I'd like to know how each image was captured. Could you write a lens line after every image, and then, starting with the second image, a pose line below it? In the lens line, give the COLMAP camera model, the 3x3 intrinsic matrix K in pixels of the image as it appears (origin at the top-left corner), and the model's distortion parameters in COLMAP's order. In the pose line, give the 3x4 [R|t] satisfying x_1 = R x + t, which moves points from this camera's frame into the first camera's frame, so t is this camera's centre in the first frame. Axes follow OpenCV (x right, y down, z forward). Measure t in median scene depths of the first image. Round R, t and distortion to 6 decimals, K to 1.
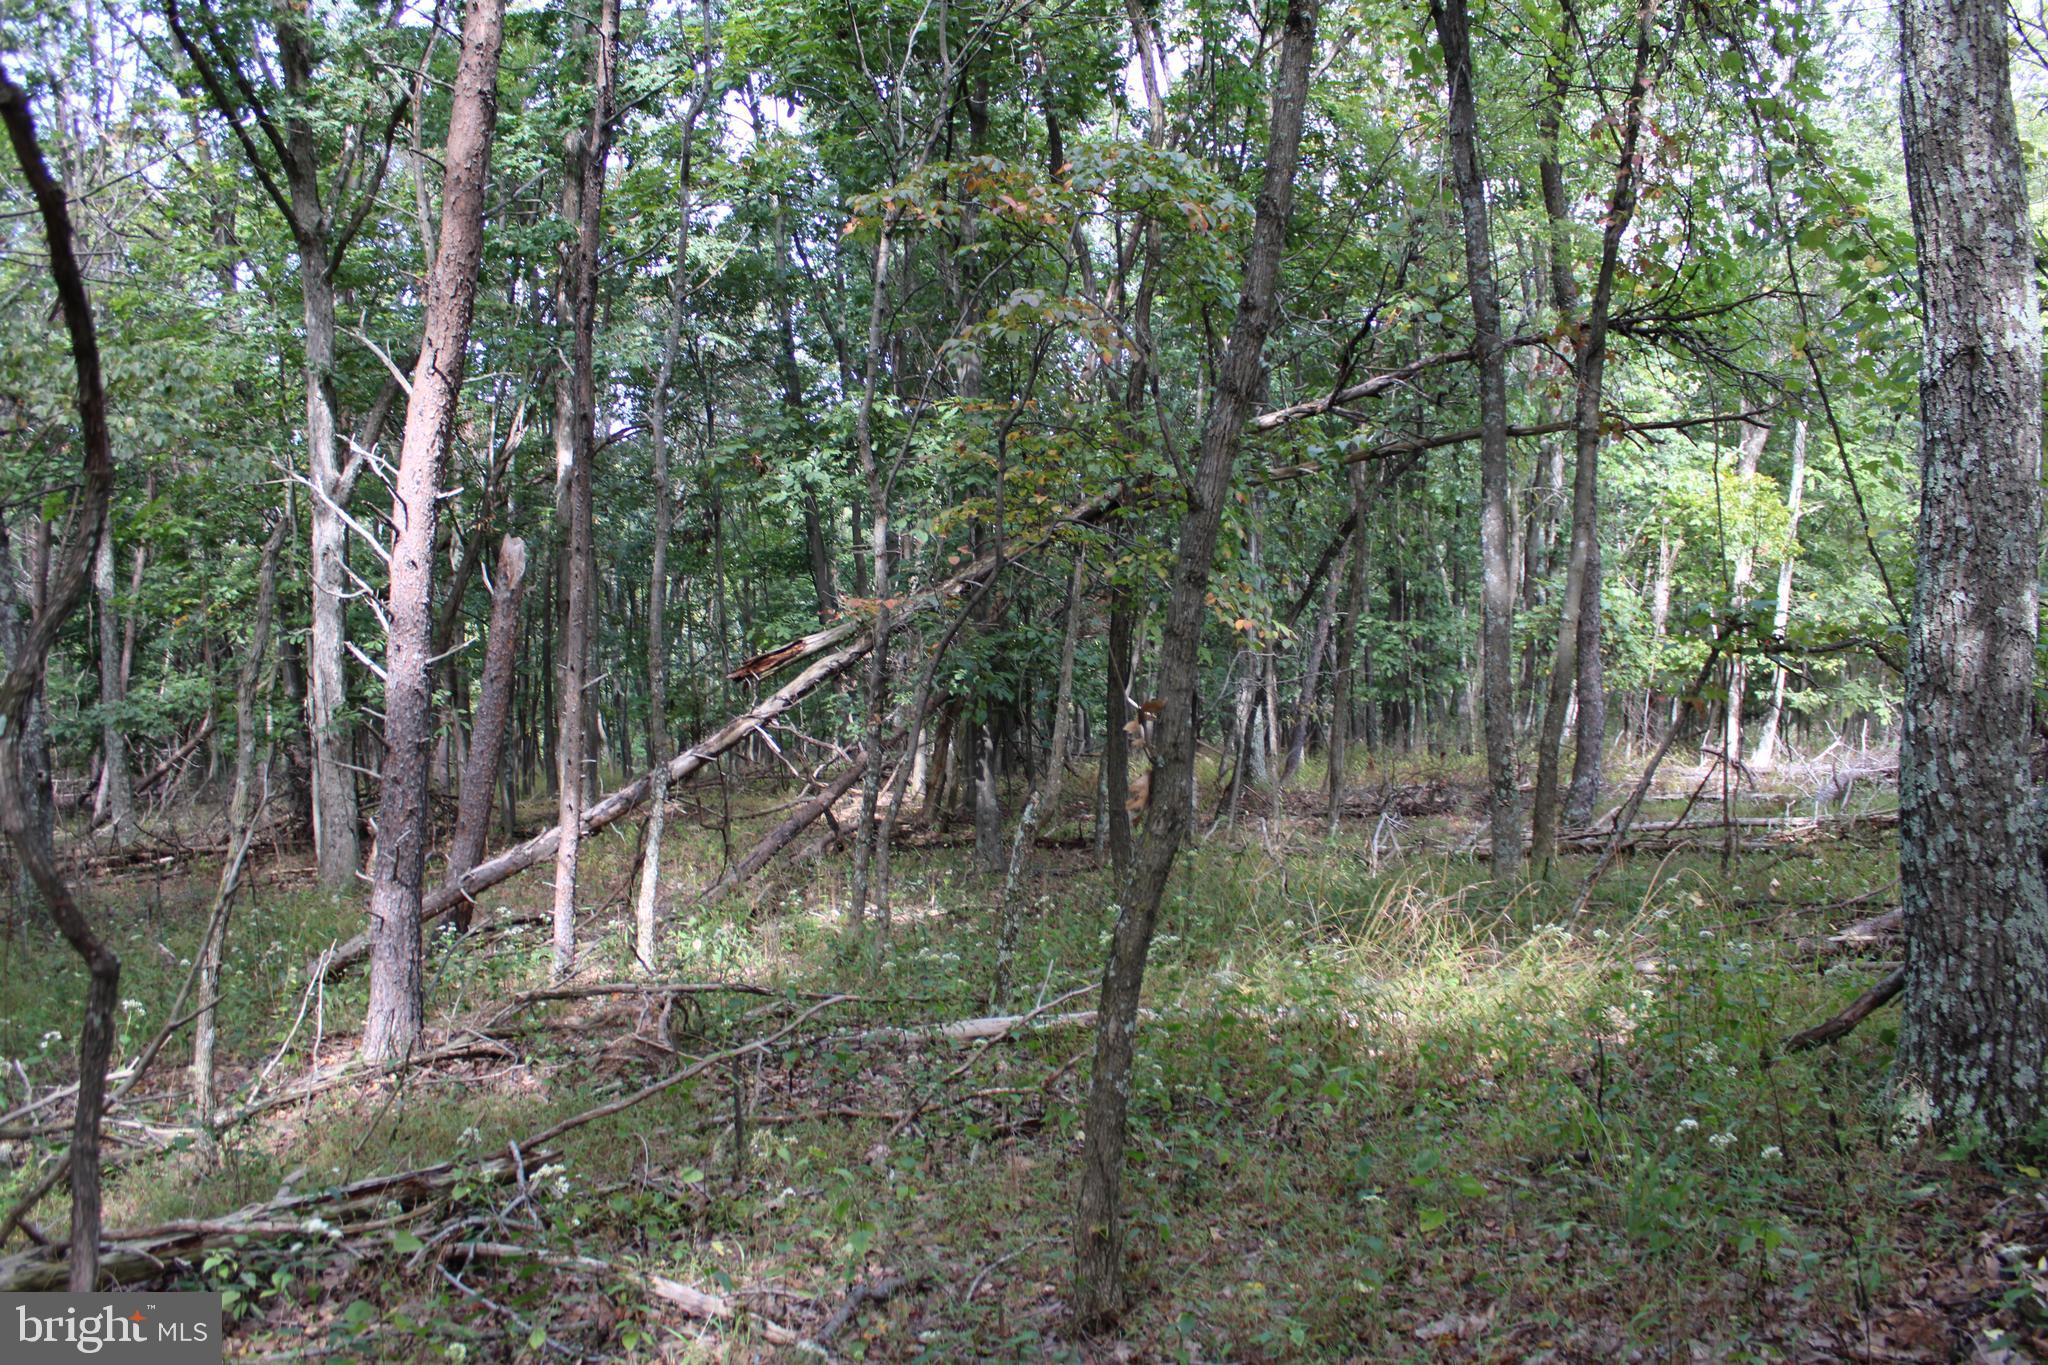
lens RADIAL K [[1703.4, 0, 1045.4], [0, 1703.4, 682.2], [0, 0, 1]] dist [-0.164627, 0.149797]
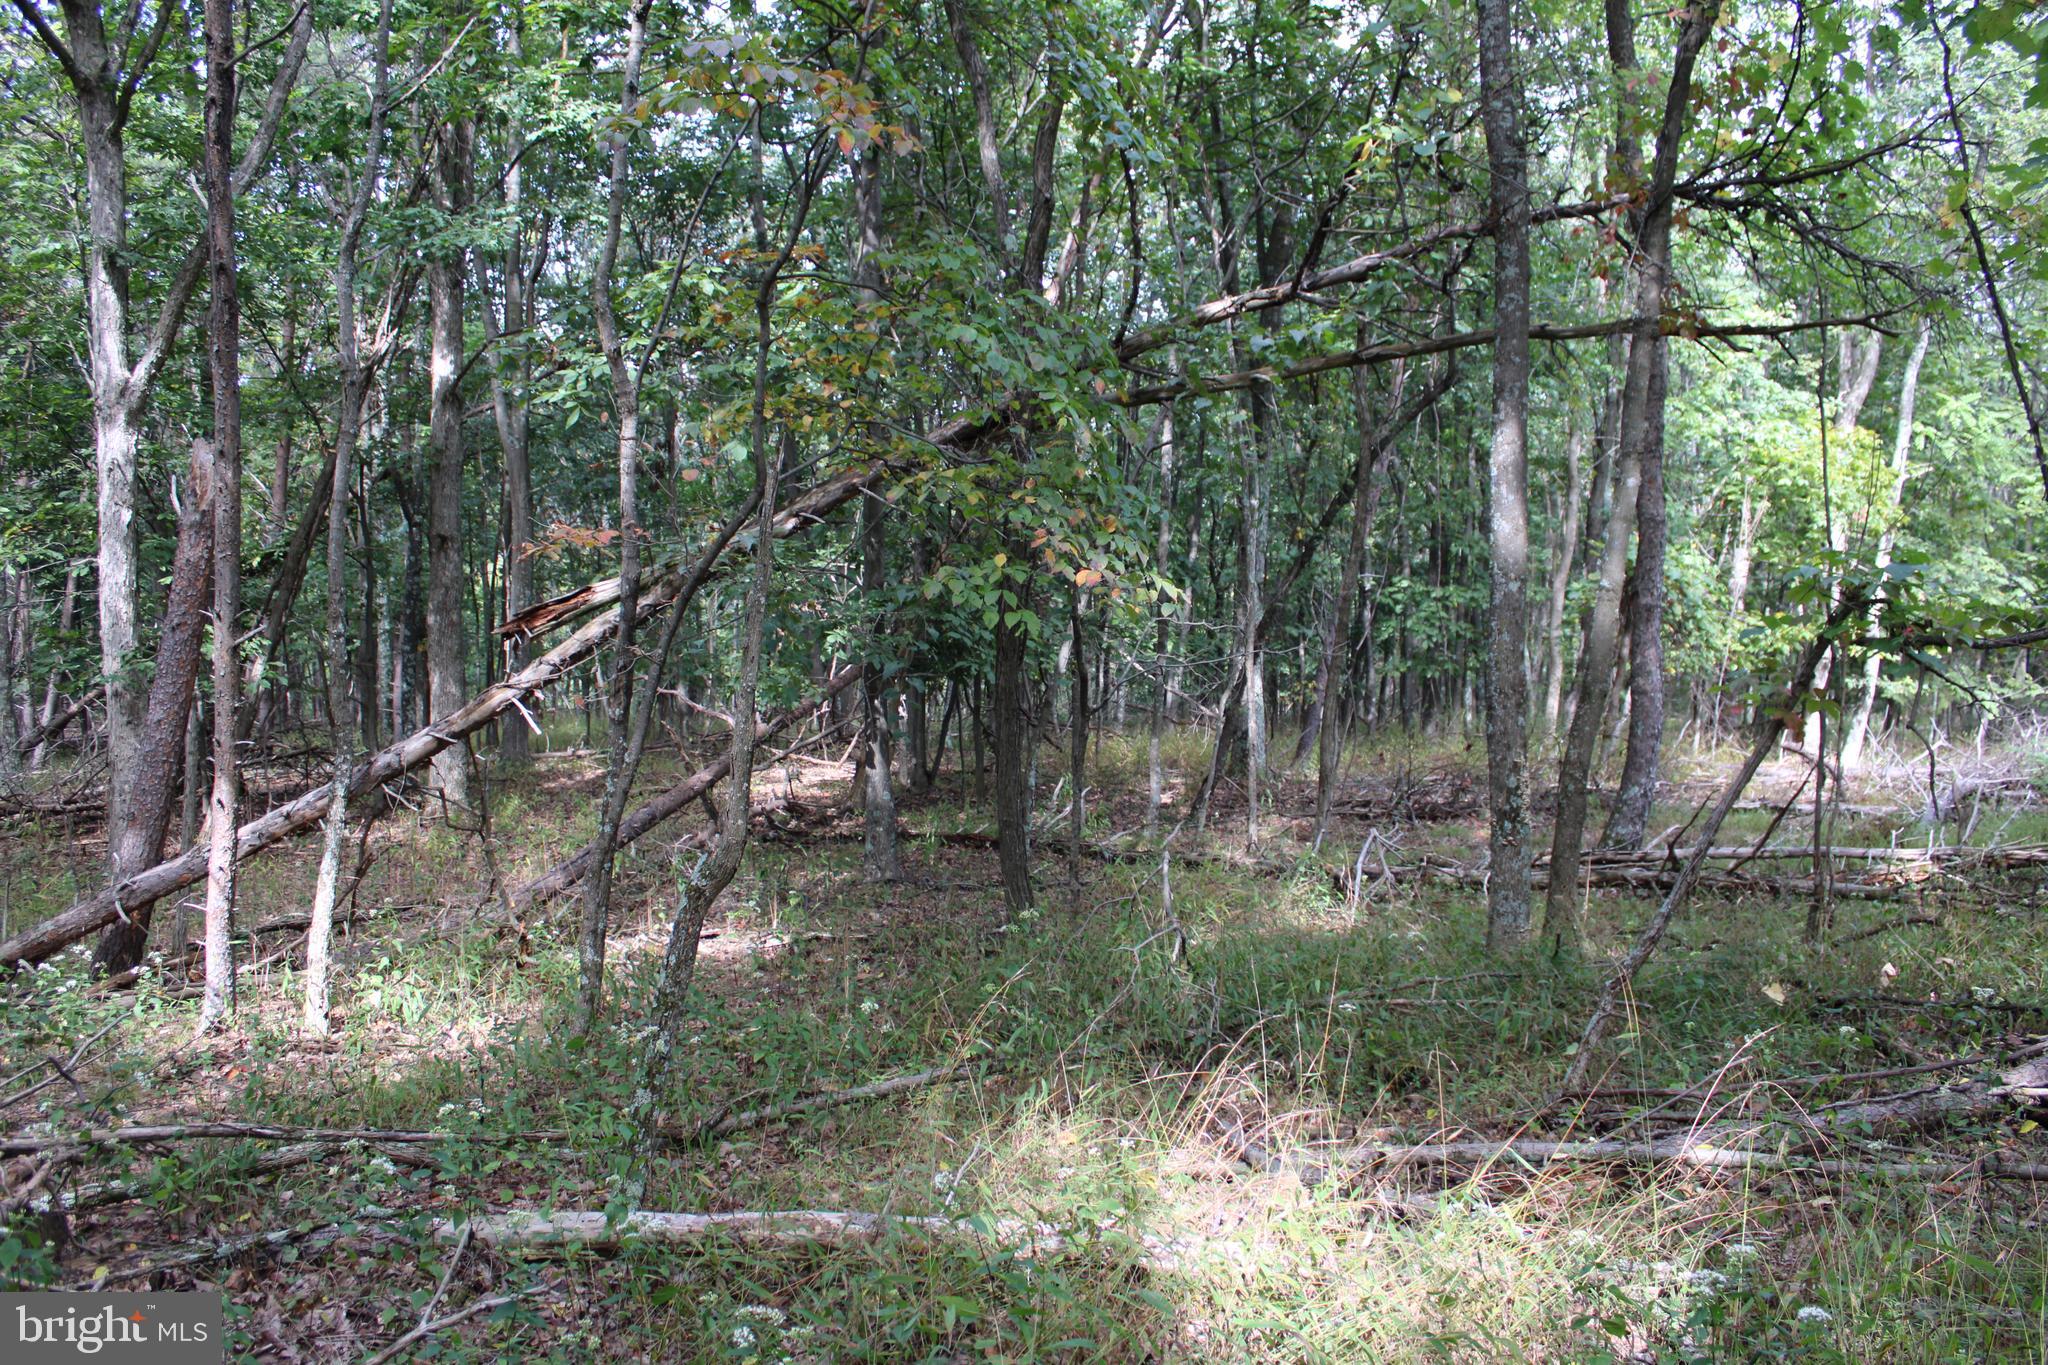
lens RADIAL K [[1703.4, 0, 1045.4], [0, 1703.4, 682.2], [0, 0, 1]] dist [-0.164627, 0.149797]
pose [[0.998743, 0.030094, -0.040092, 0.092043], [-0.029038, 0.999222, 0.026669, -0.008055], [0.040864, -0.025472, 0.998840, 0.251104]]
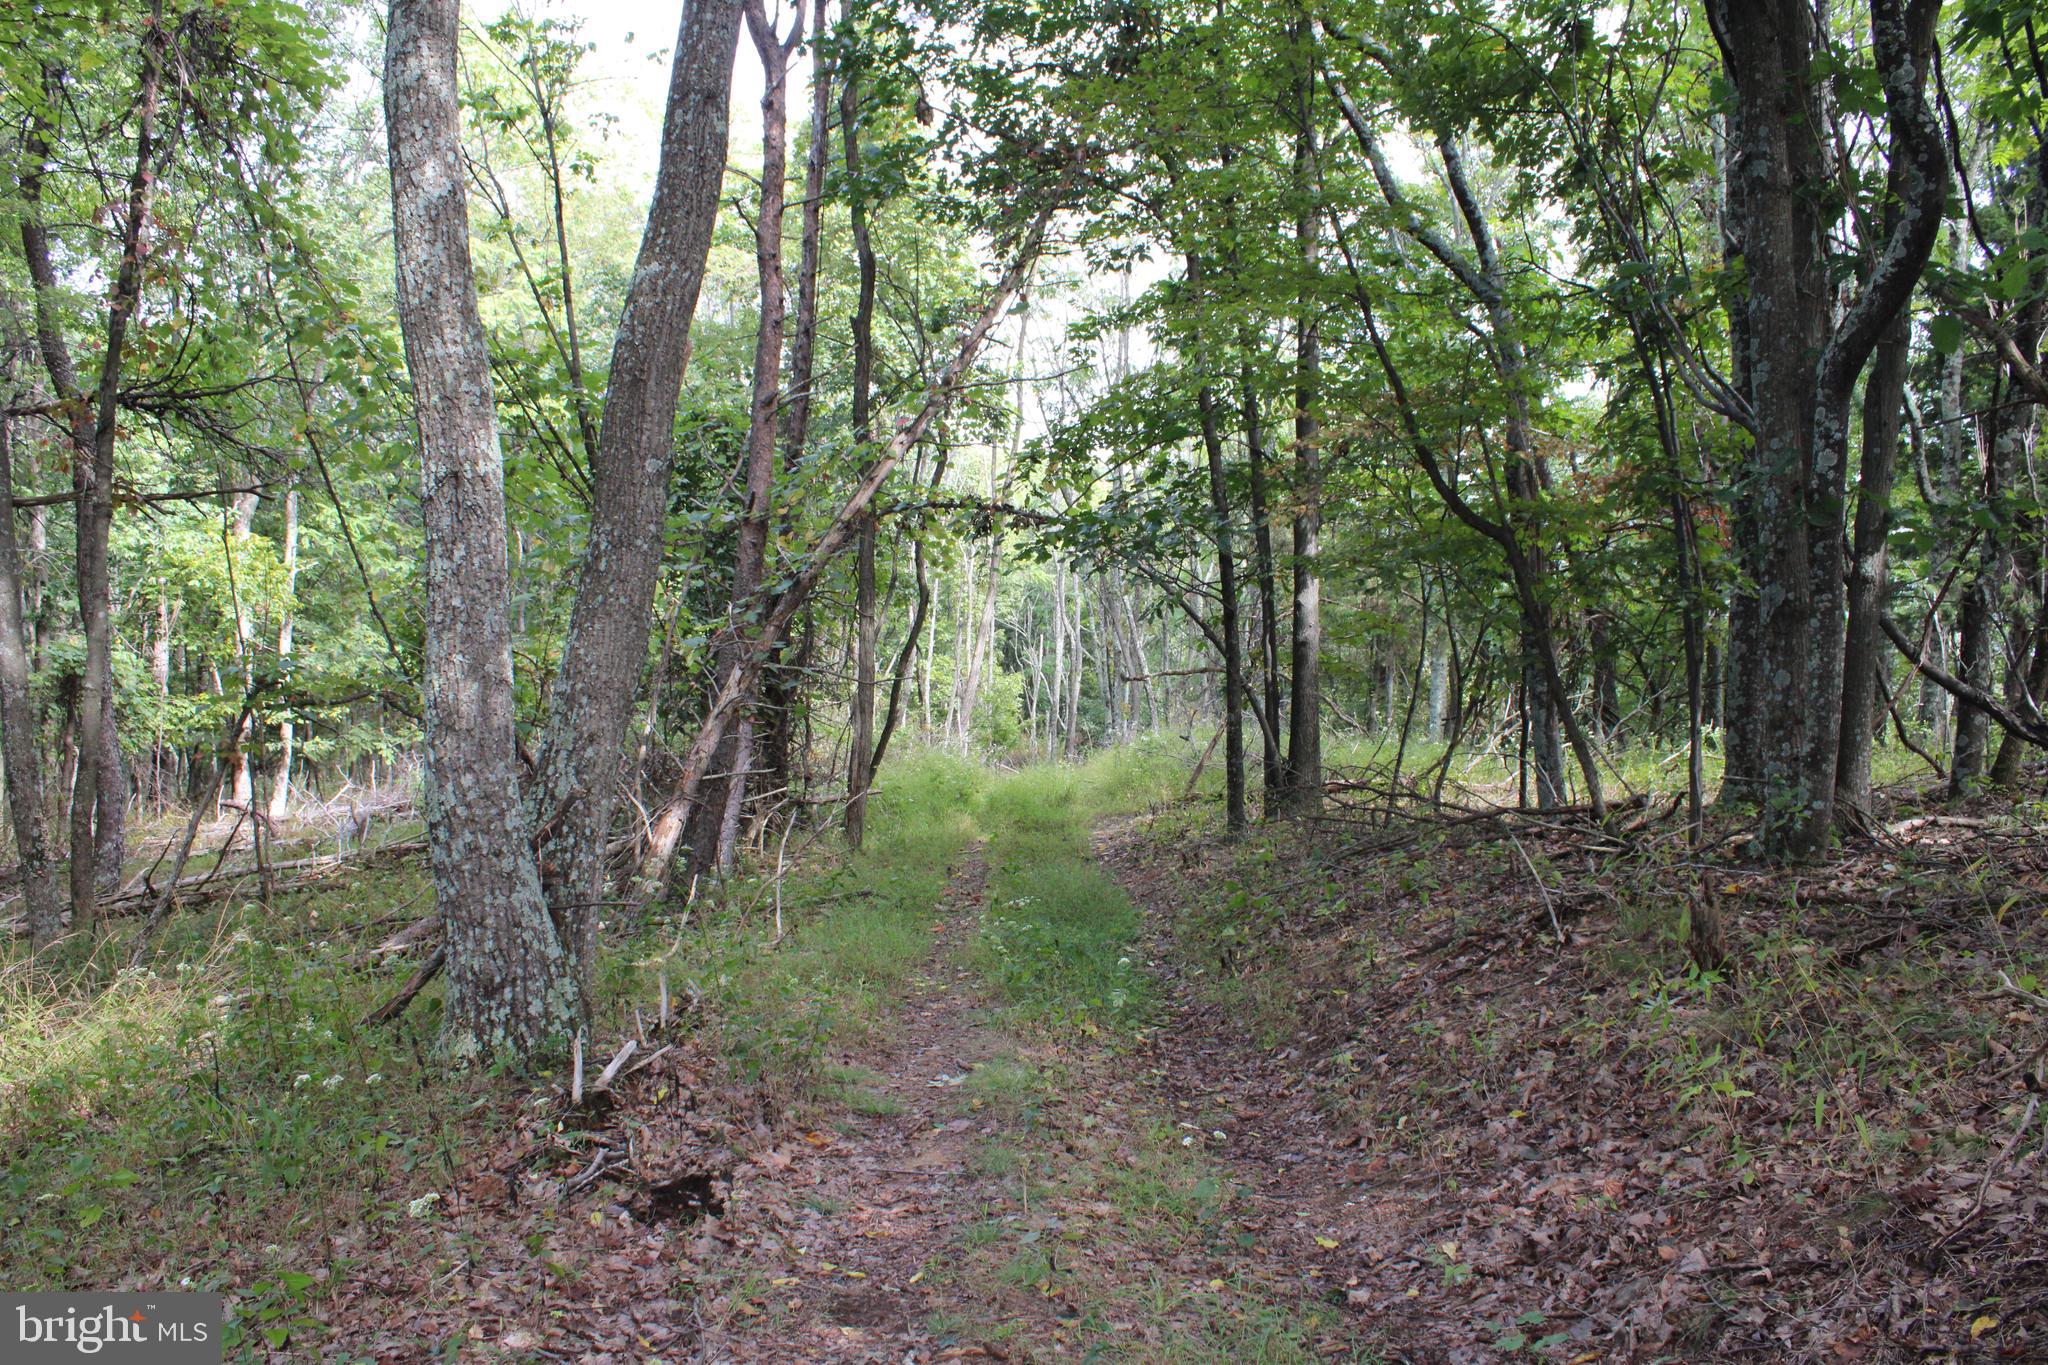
lens RADIAL K [[1703.4, 0, 1045.4], [0, 1703.4, 682.2], [0, 0, 1]] dist [-0.164627, 0.149797]
pose [[0.656204, -0.055415, 0.752546, -0.053019], [0.077937, 0.996943, 0.005452, -0.000929], [-0.750547, 0.055073, 0.658518, -0.086627]]
